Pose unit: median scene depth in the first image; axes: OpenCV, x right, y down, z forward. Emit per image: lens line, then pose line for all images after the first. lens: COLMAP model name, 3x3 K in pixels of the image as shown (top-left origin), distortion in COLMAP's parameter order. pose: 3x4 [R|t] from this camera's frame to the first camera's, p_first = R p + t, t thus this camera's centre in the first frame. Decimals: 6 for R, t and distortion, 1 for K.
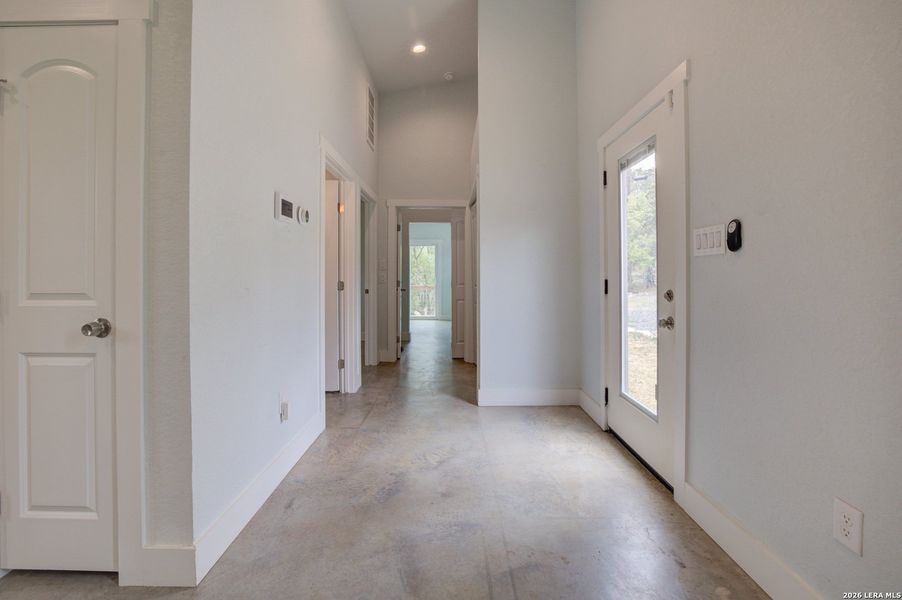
lens RADIAL K [[409.1, 0, 472.1], [0, 409.1, 272.1], [0, 0, 1]] dist [-0.039177, 0.013609]
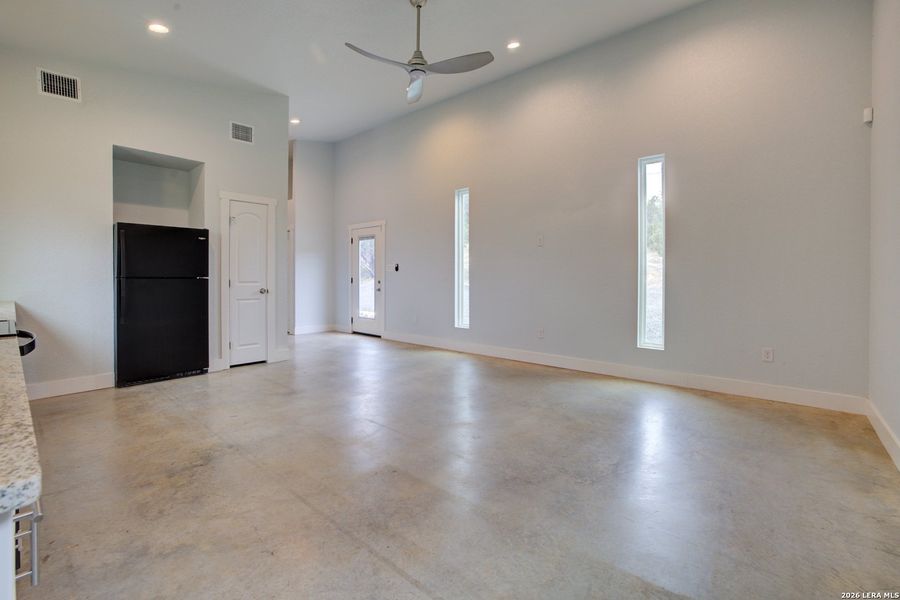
lens RADIAL K [[408.2, 0, 460.2], [0, 408.2, 276.2], [0, 0, 1]] dist [-0.039177, 0.013609]
pose [[0.648738, 0.001801, 0.761010, -1.774949], [-0.008976, 0.999946, 0.005286, -0.017338], [-0.760959, -0.010260, 0.648718, -1.848534]]
